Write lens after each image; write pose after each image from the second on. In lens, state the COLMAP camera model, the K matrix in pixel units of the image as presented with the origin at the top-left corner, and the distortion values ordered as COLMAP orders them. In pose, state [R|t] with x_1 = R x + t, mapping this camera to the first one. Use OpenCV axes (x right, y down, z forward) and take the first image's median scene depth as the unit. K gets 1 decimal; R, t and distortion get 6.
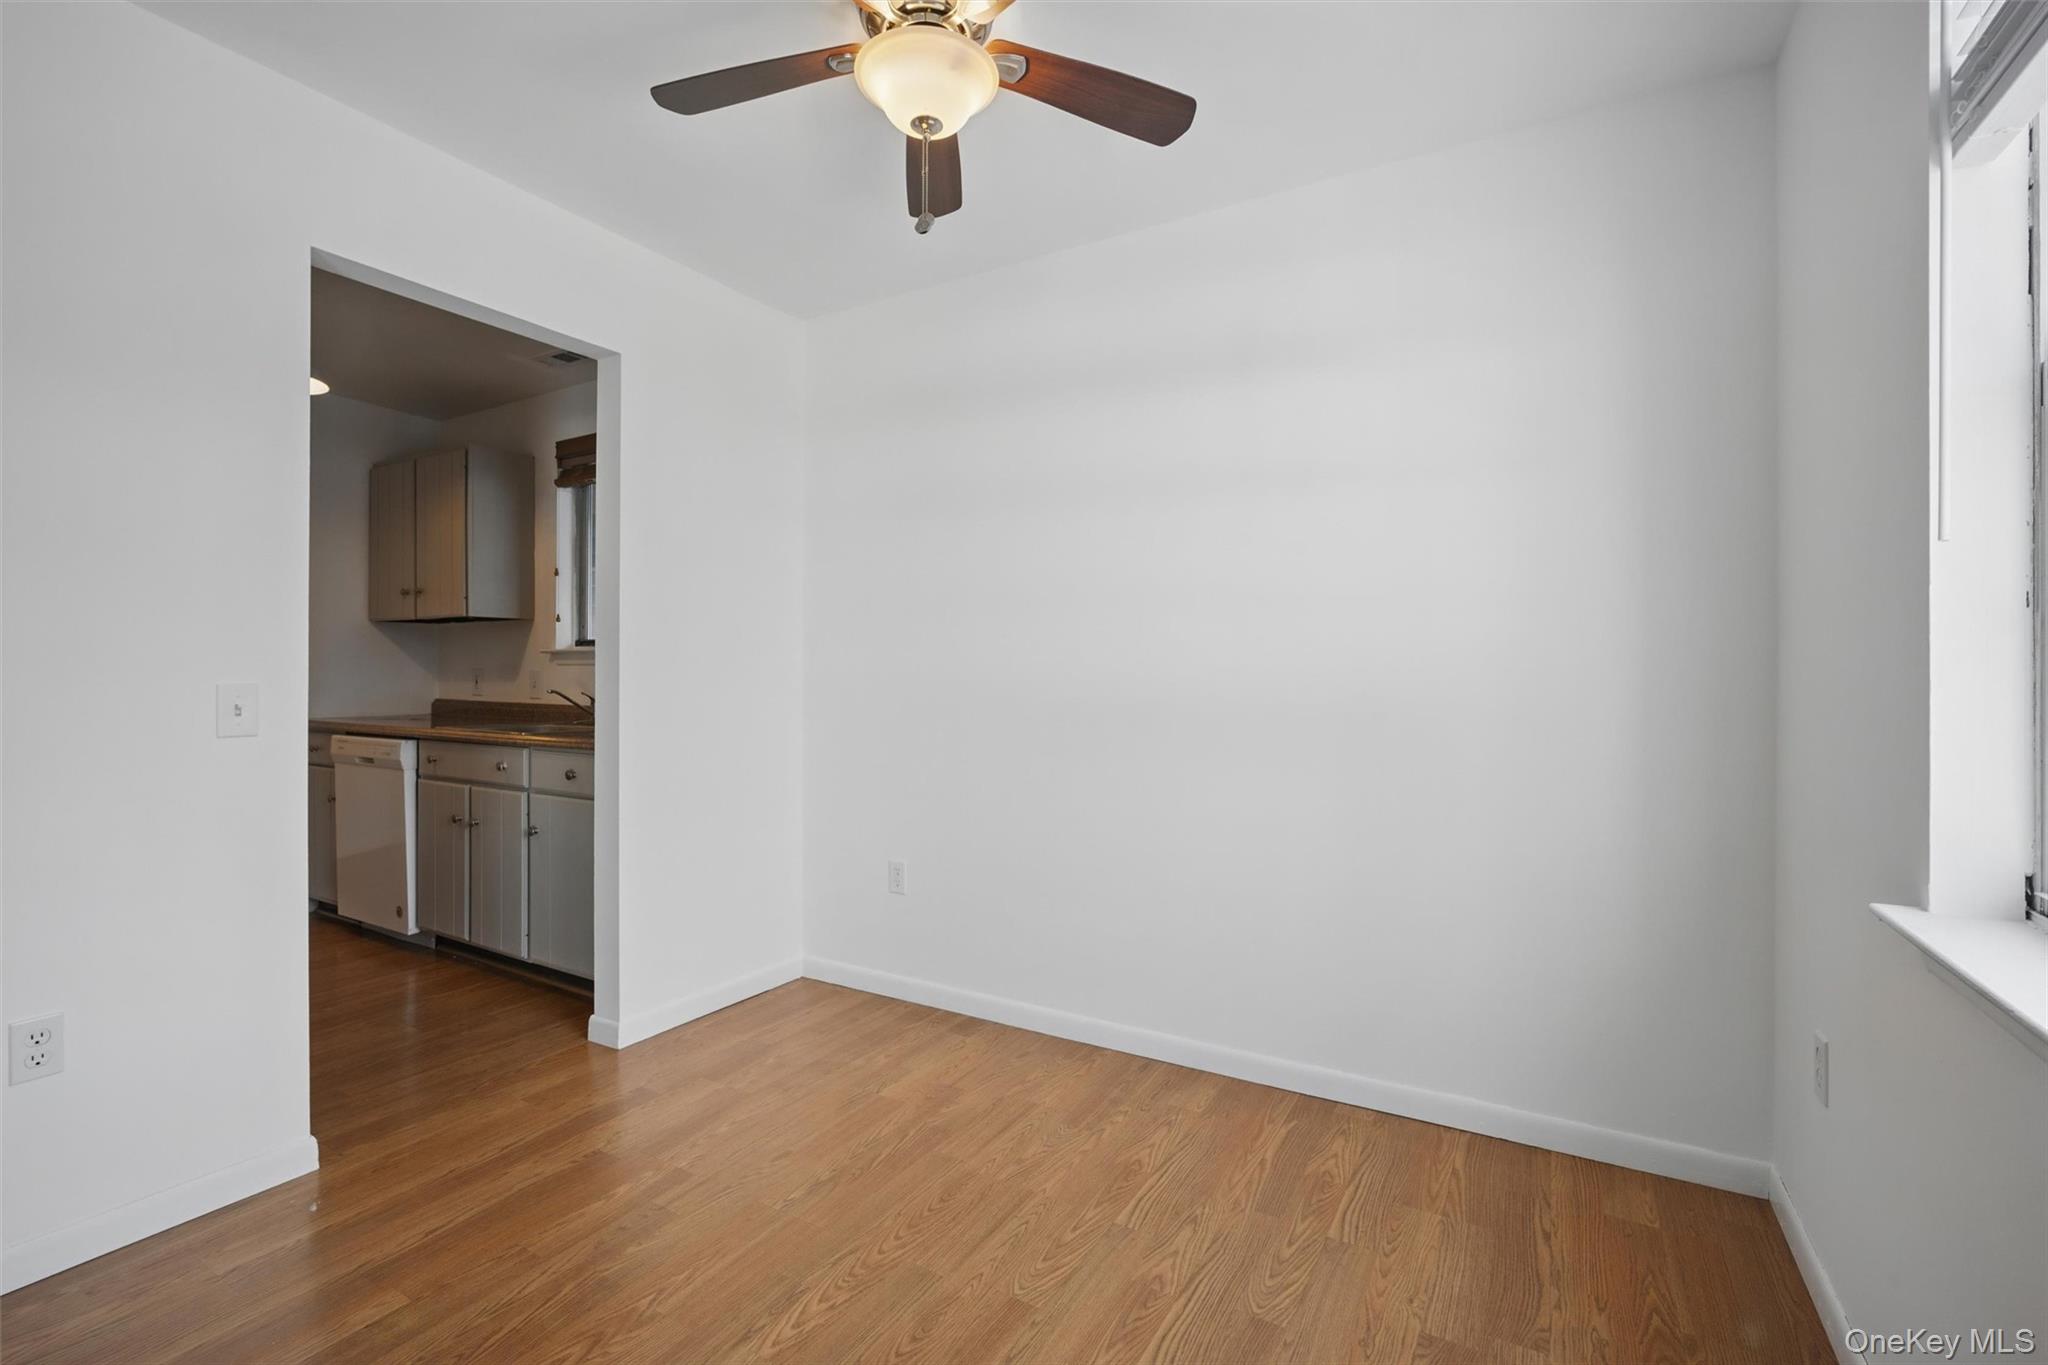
lens RADIAL K [[898.5, 0, 1024.0], [0, 898.5, 673.5], [0, 0, 1]] dist [-0.008612, 0.000401]
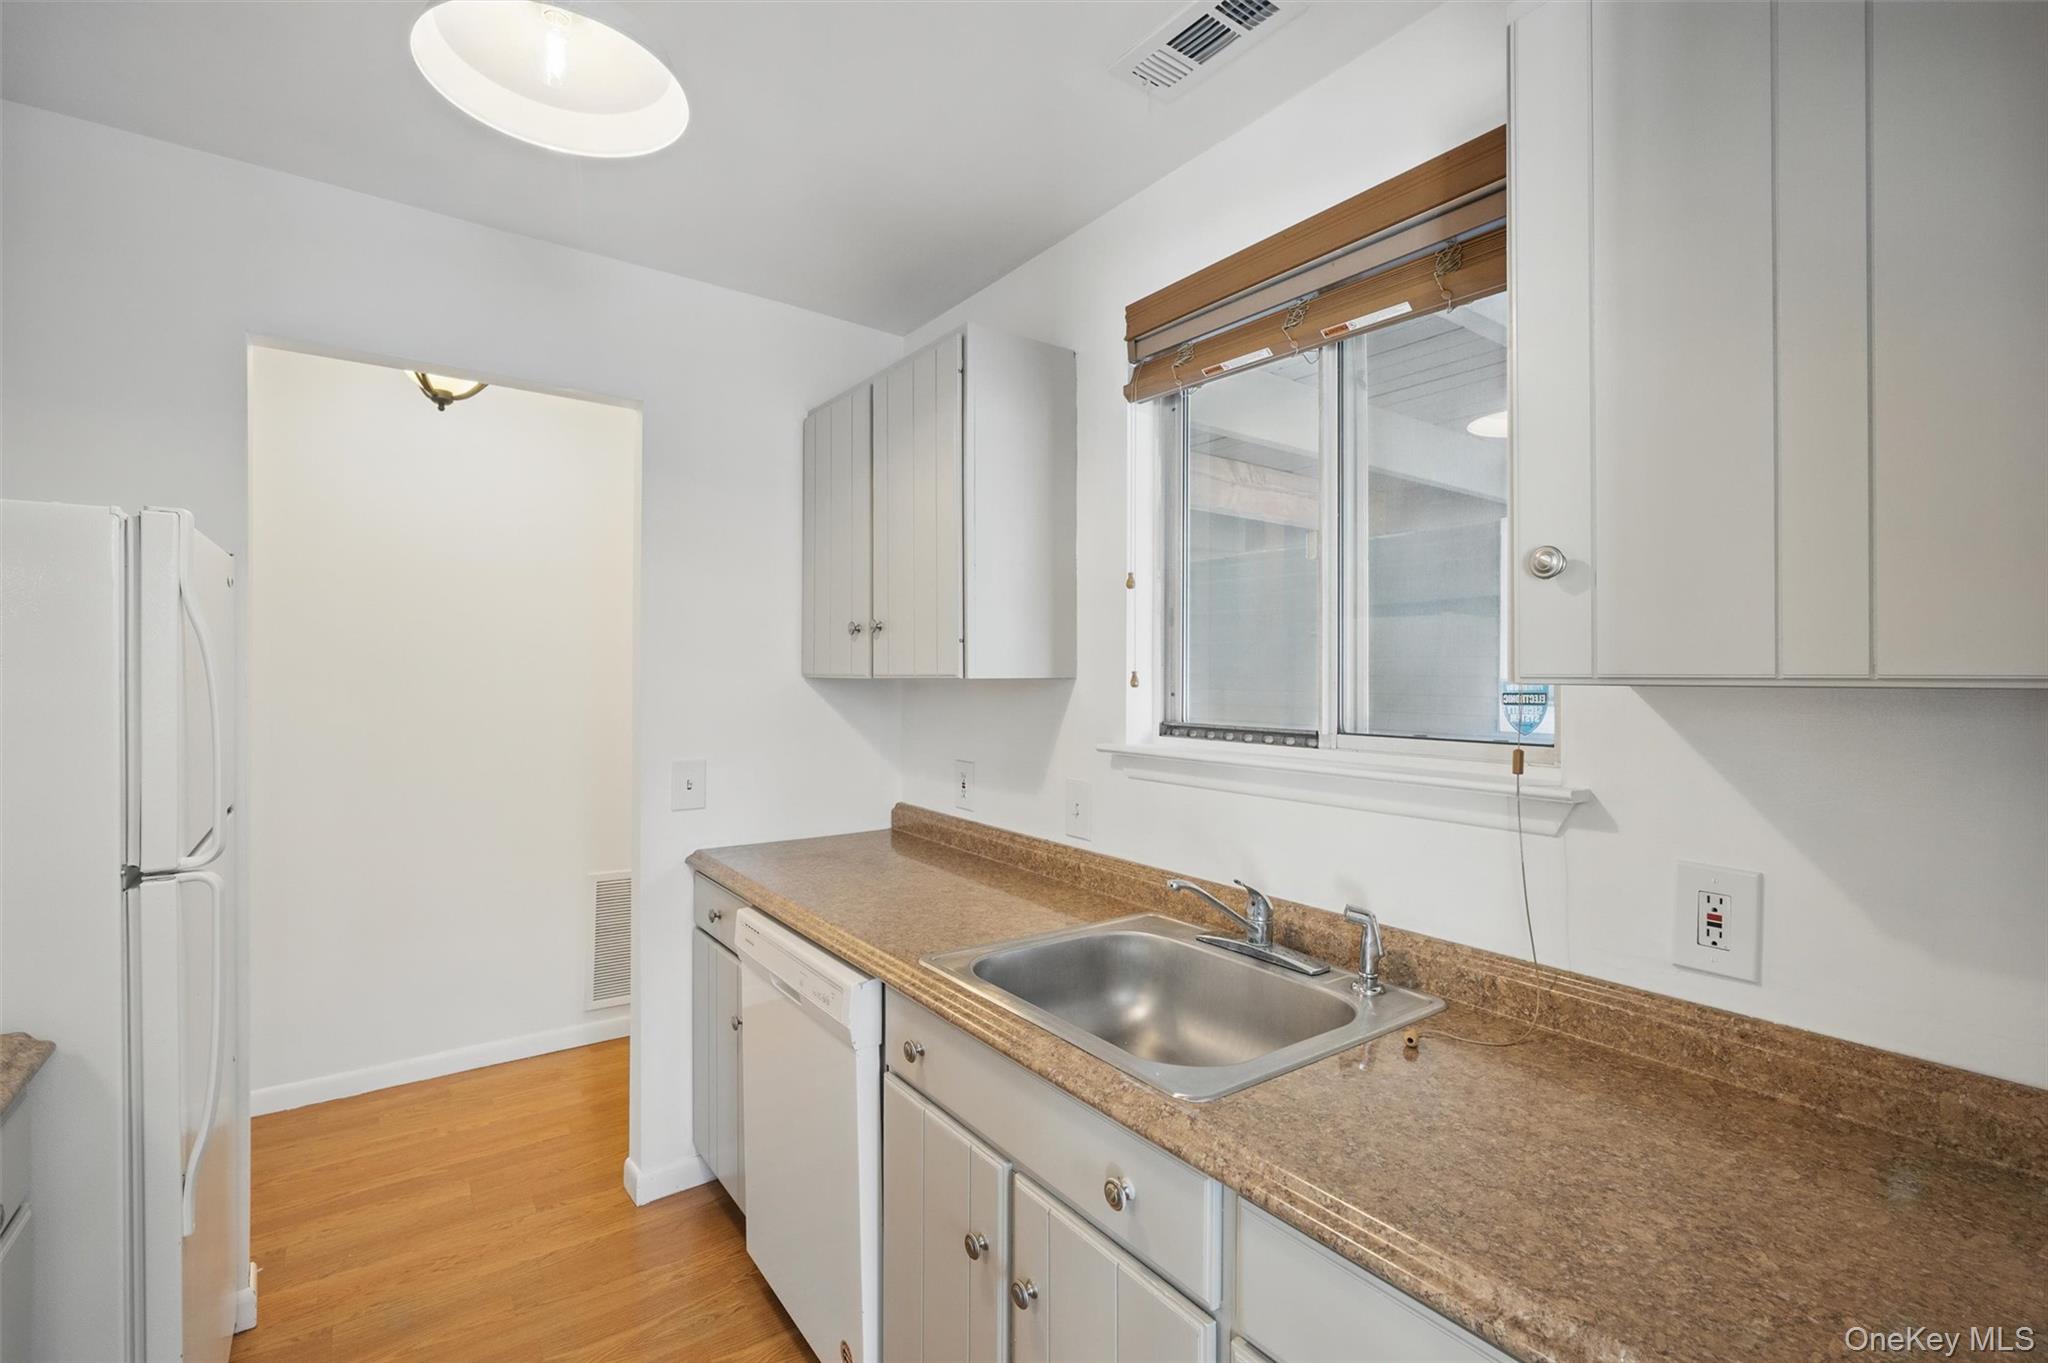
lens RADIAL K [[898.5, 0, 1020.1], [0, 898.5, 679.0], [0, 0, 1]] dist [-0.008612, 0.000401]
pose [[0.915394, 0.005665, -0.402518, -0.382202], [-0.003455, 0.999975, 0.006214, -0.064035], [0.402543, -0.004298, 0.915391, 0.543445]]
